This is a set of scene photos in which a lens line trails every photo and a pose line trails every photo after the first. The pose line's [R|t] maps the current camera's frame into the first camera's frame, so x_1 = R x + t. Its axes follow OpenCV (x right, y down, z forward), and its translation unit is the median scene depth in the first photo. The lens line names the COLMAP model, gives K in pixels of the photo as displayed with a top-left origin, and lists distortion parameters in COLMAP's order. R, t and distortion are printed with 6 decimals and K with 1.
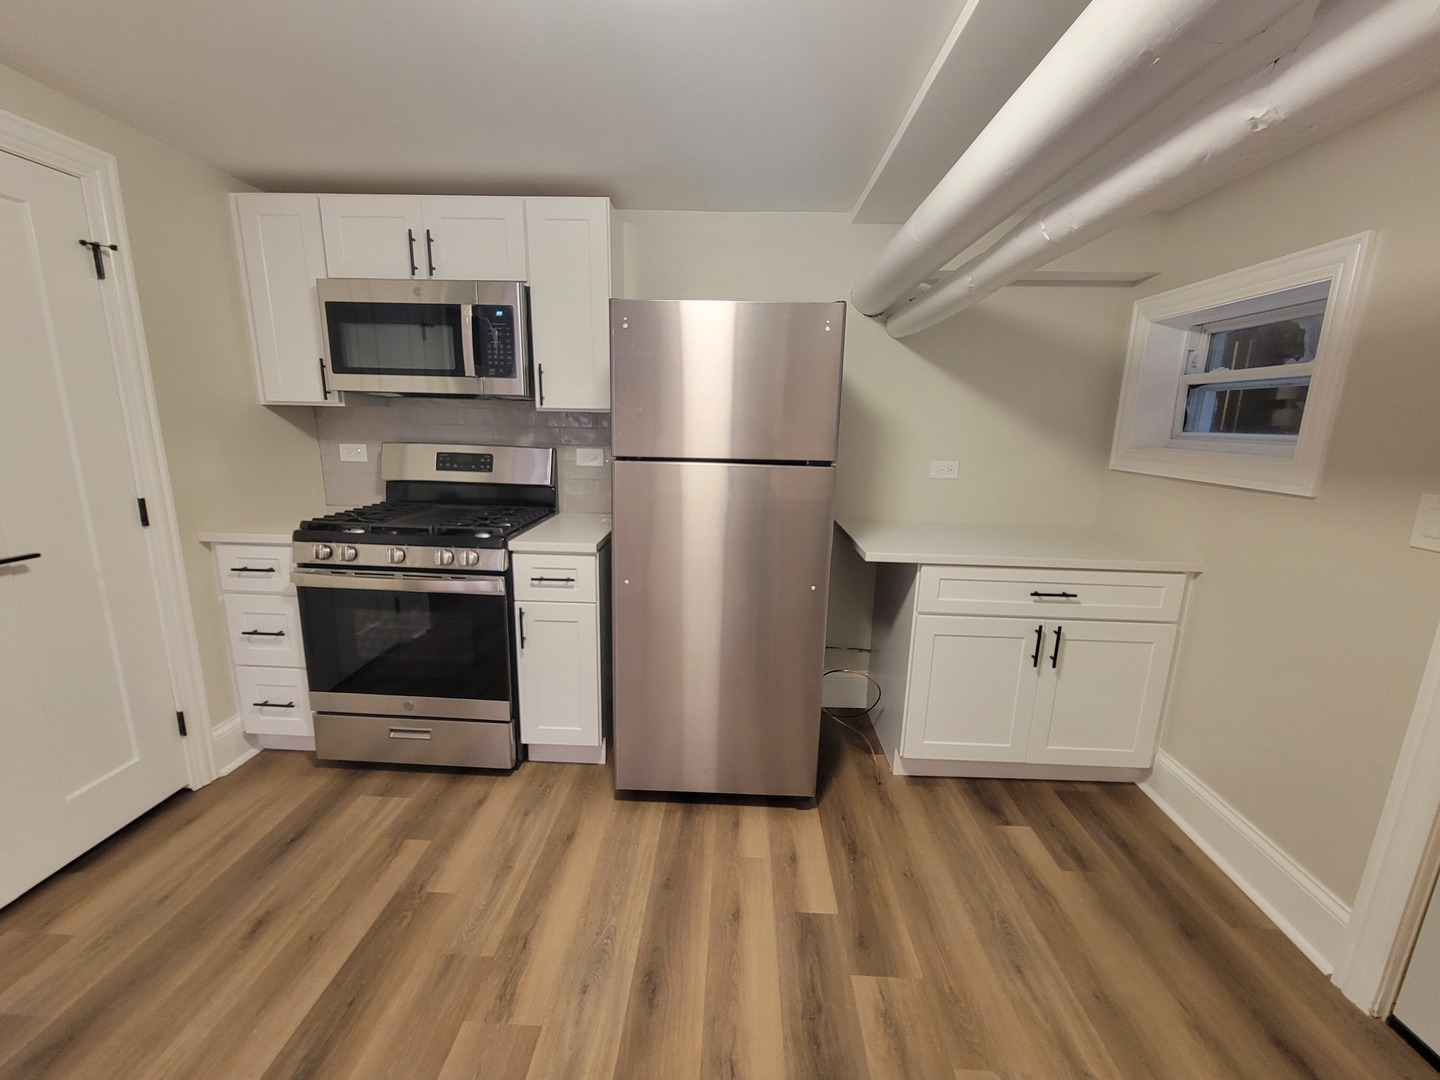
lens RADIAL K [[590.2, 0, 714.0], [0, 590.2, 542.4], [0, 0, 1]] dist [-0.004226, 0.002220]
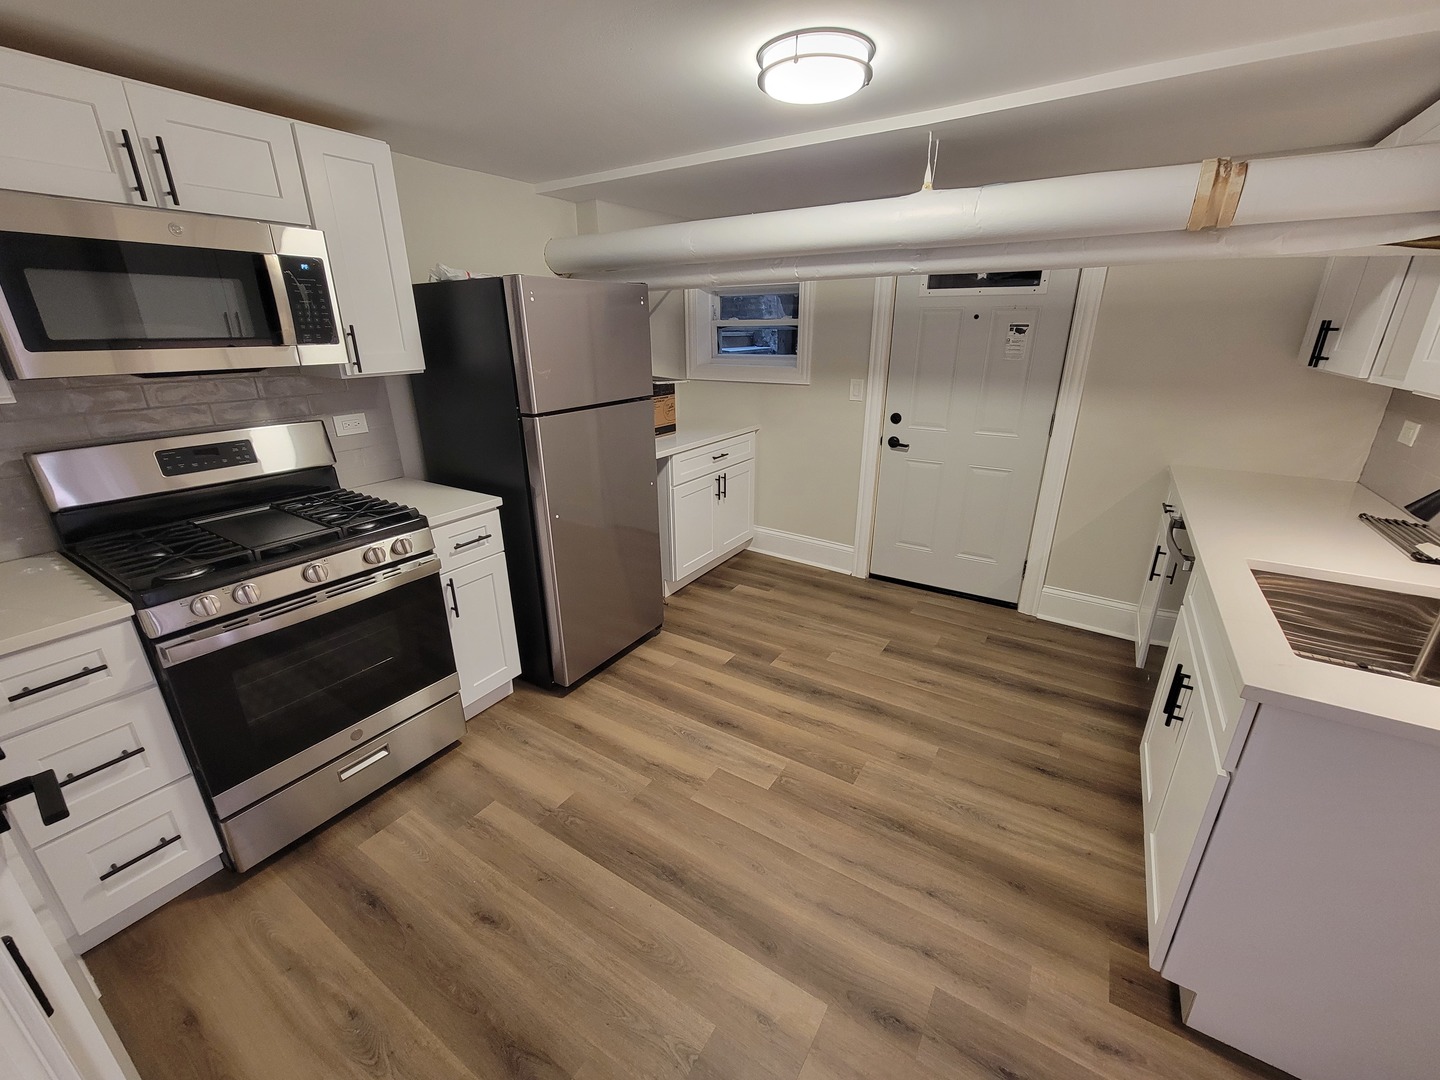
lens RADIAL K [[590.2, 0, 714.0], [0, 590.2, 542.4], [0, 0, 1]] dist [-0.004226, 0.002220]
pose [[0.509400, -0.322729, 0.797720, -0.893496], [0.198298, 0.946085, 0.256125, -0.119573], [-0.837370, 0.027716, 0.545933, 0.065913]]
